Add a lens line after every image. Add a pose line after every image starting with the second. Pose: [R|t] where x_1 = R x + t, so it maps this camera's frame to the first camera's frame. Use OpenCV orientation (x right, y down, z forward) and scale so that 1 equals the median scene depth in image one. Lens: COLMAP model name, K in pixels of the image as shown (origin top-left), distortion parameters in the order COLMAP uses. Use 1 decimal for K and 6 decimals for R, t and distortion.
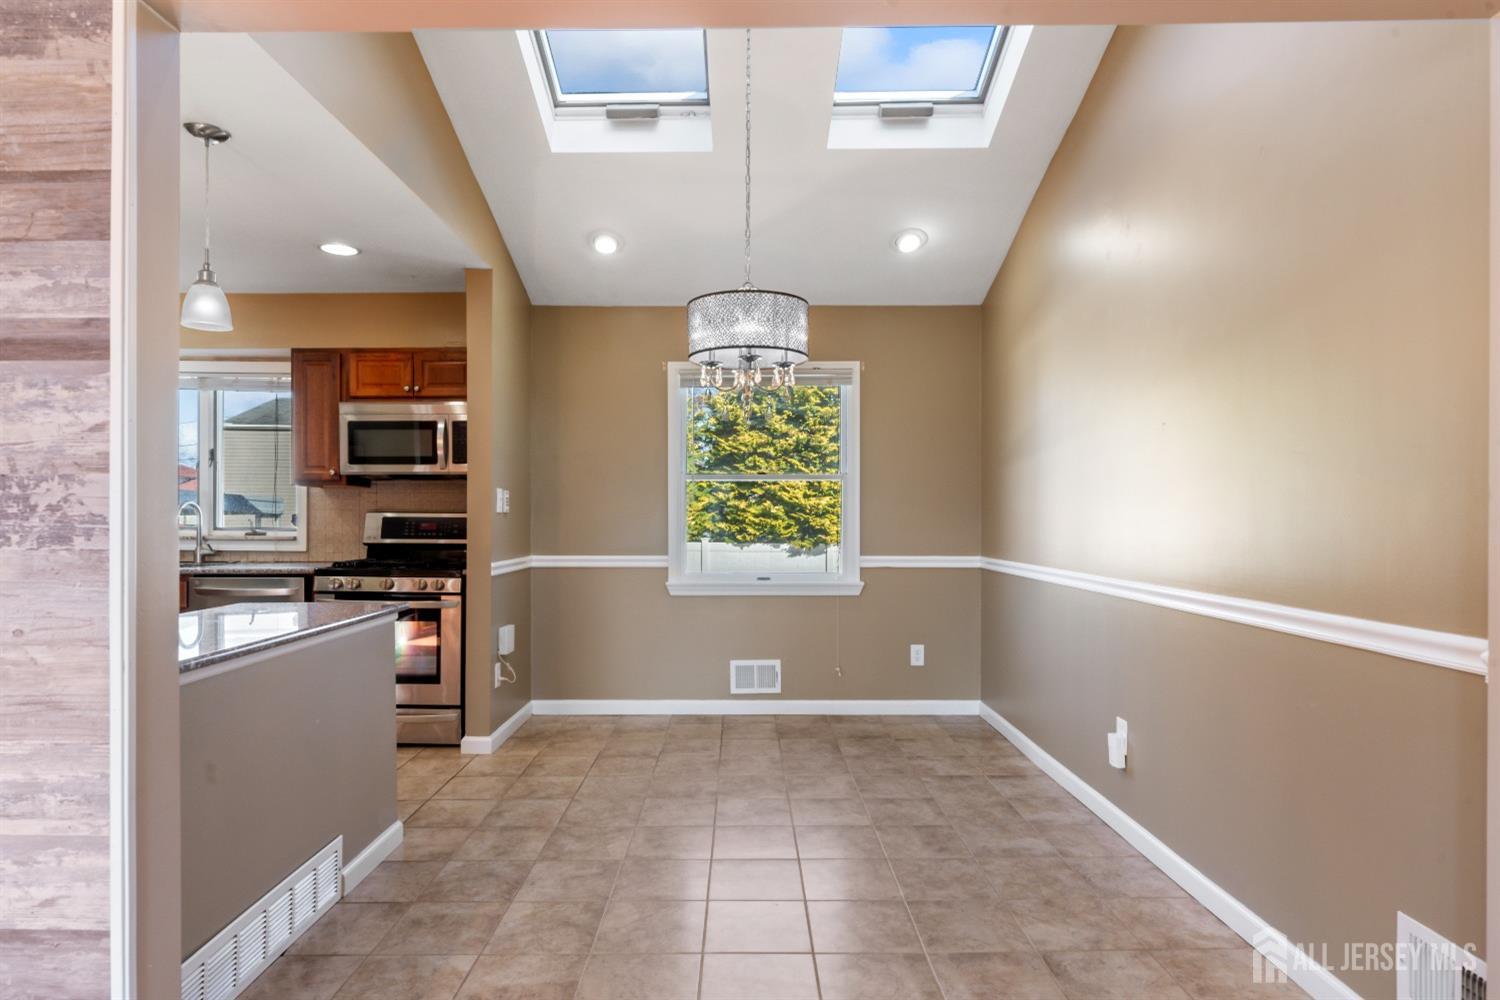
lens RADIAL K [[819.5, 0, 742.6], [0, 819.5, 520.3], [0, 0, 1]] dist [-0.002800, 0.000973]
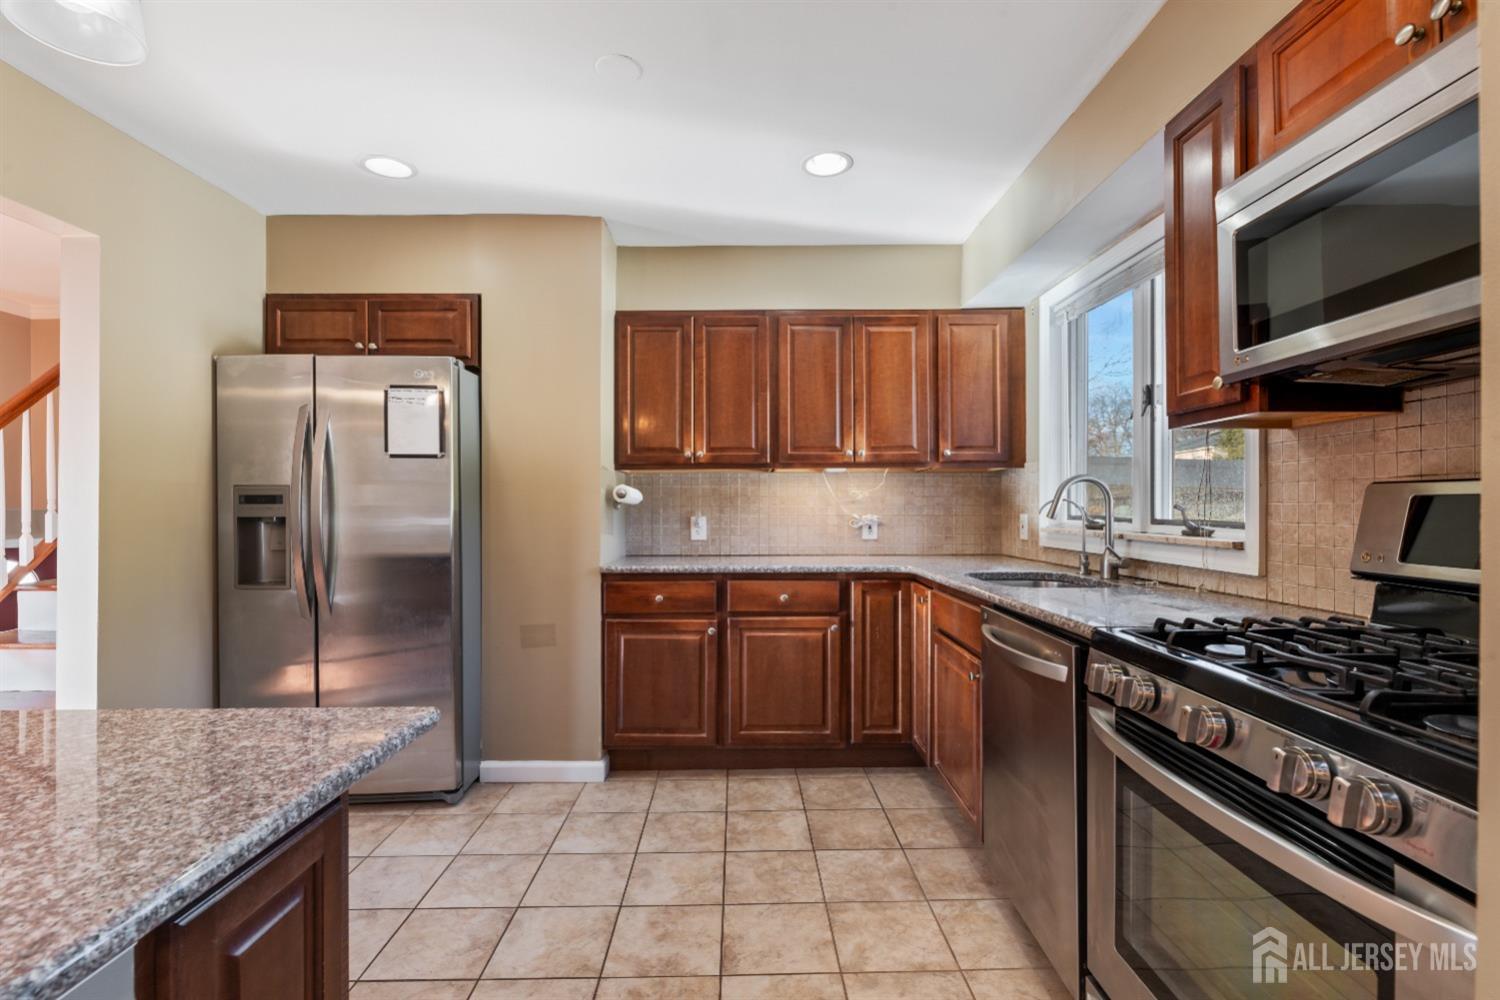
lens RADIAL K [[681.3, 0, 747.7], [0, 681.3, 500.0], [0, 0, 1]] dist [-0.005688, -0.000293]
pose [[0.002643, -0.011142, -0.999934, -0.191865], [0.000386, 0.999938, -0.011141, 0.000648], [0.999996, -0.000356, 0.002647, 0.821923]]
